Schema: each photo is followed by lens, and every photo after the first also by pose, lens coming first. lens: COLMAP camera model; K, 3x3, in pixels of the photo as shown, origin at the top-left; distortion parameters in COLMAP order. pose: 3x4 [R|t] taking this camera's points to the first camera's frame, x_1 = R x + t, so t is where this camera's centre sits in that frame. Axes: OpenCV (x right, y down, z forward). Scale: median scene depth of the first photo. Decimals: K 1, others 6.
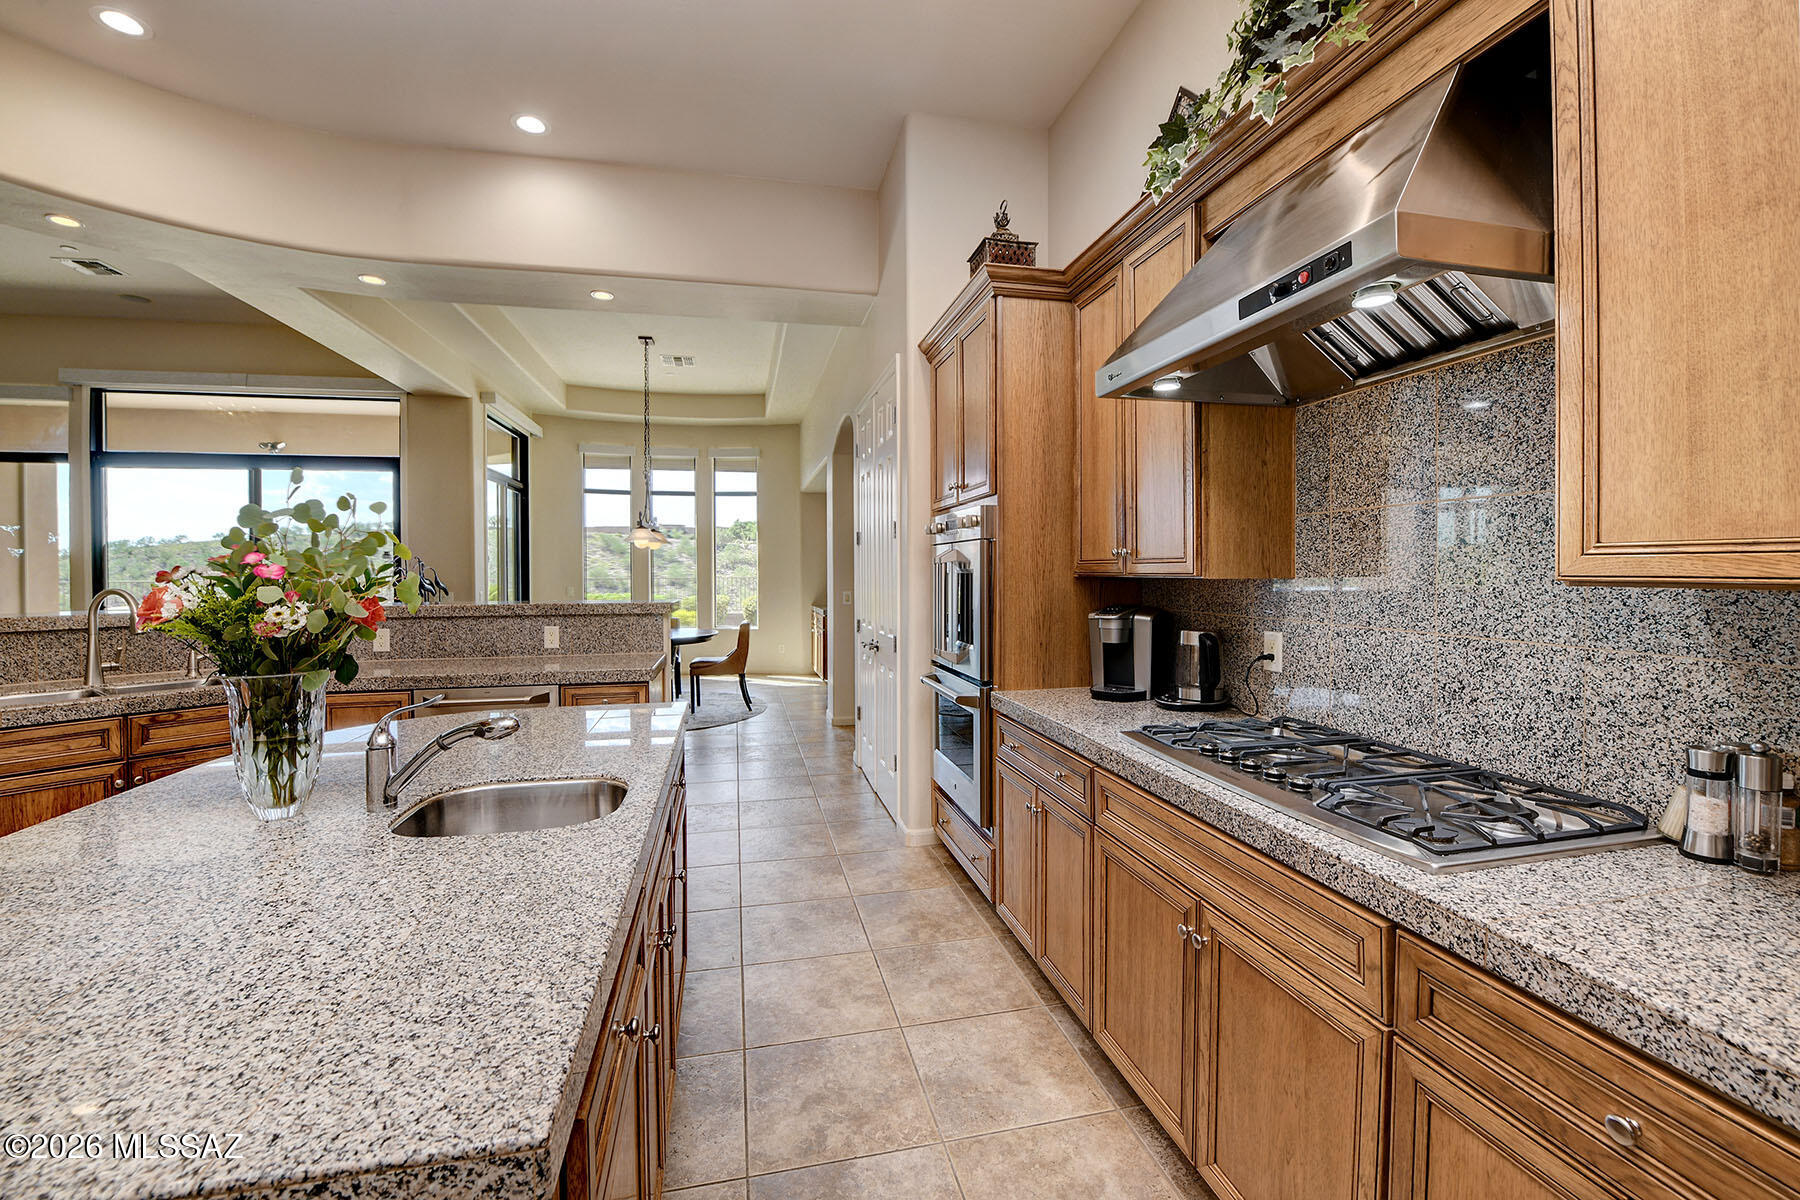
lens RADIAL K [[753.8, 0, 903.6], [0, 753.8, 577.6], [0, 0, 1]] dist [-0.019435, -0.000328]
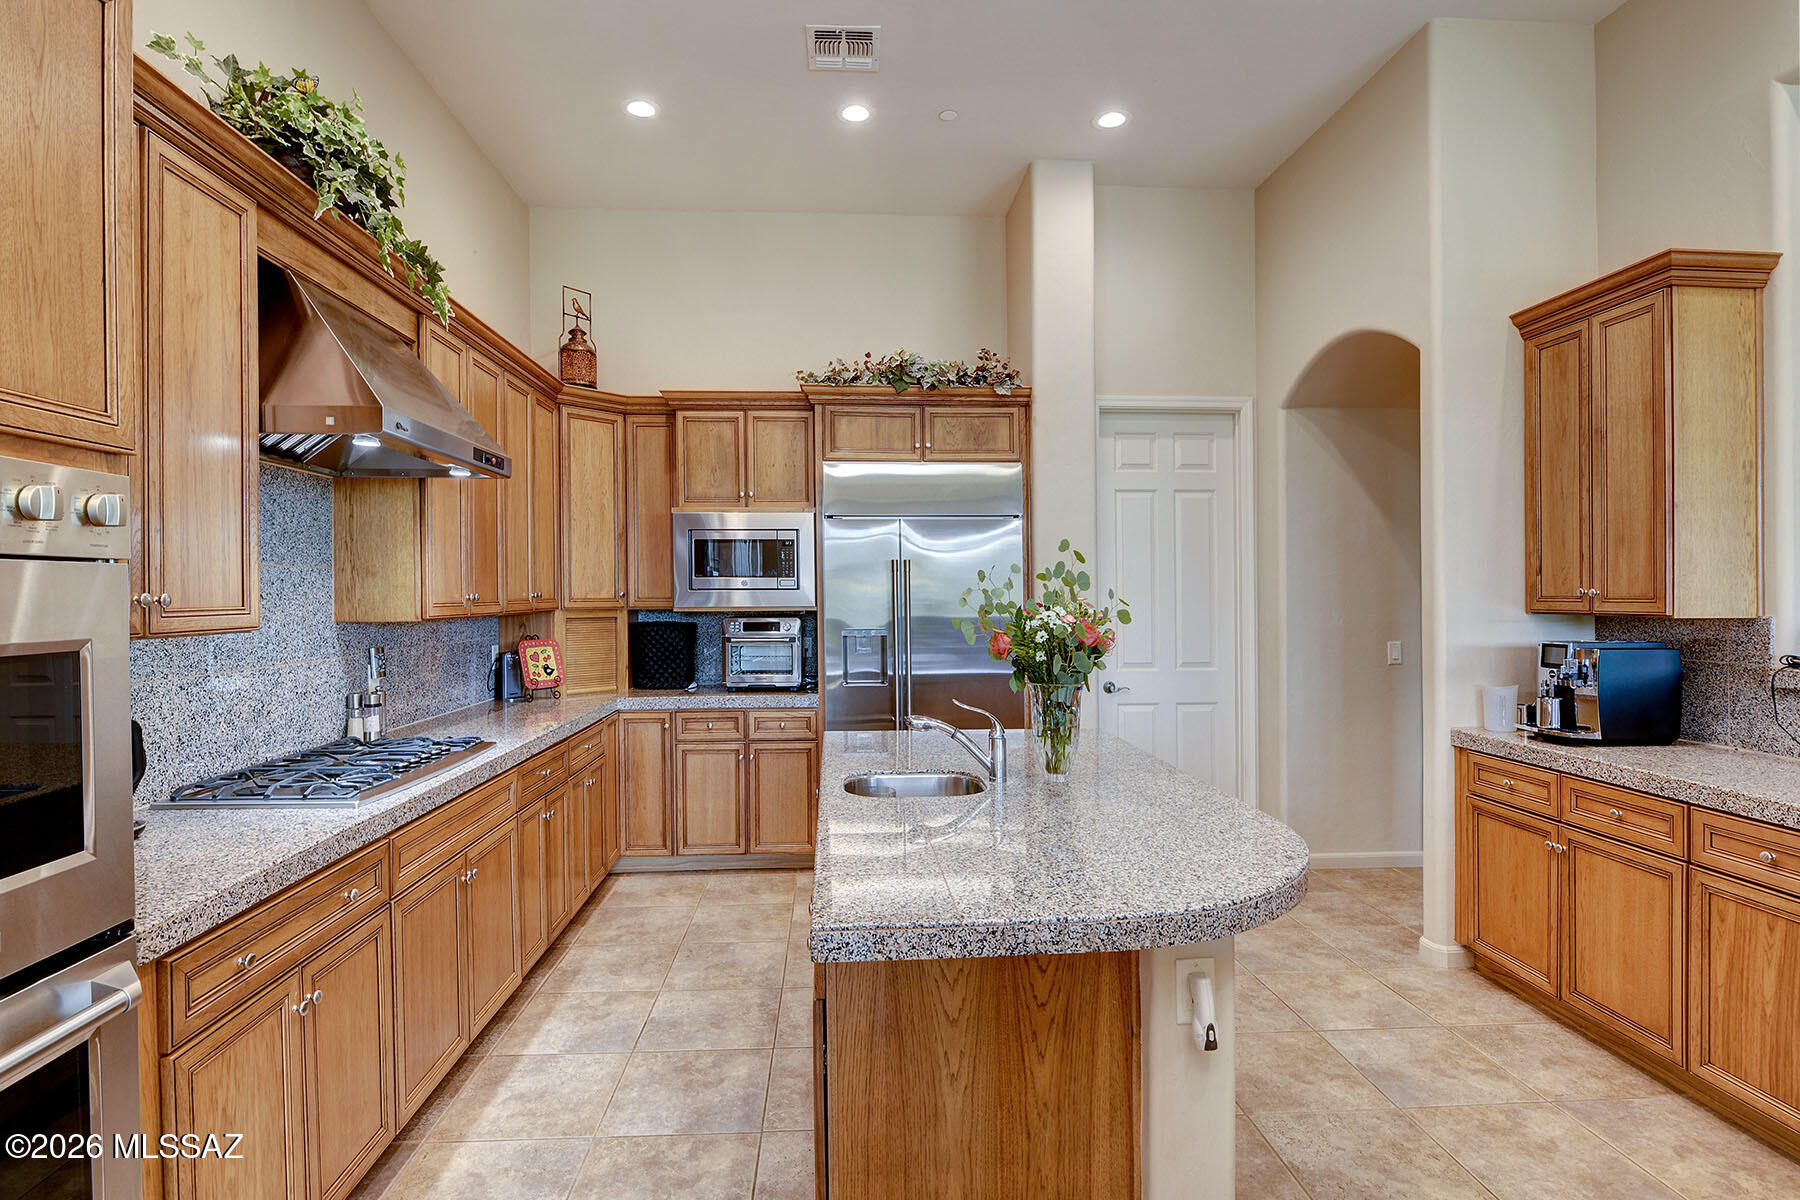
lens RADIAL K [[941.1, 0, 900.0], [0, 941.1, 600.0], [0, 0, 1]] dist [0.000074, -0.000166]
pose [[-0.990321, 0.008317, 0.138548, -0.438143], [0.011008, 0.999765, 0.018667, -0.043449], [-0.138360, 0.020012, -0.990180, 1.750857]]
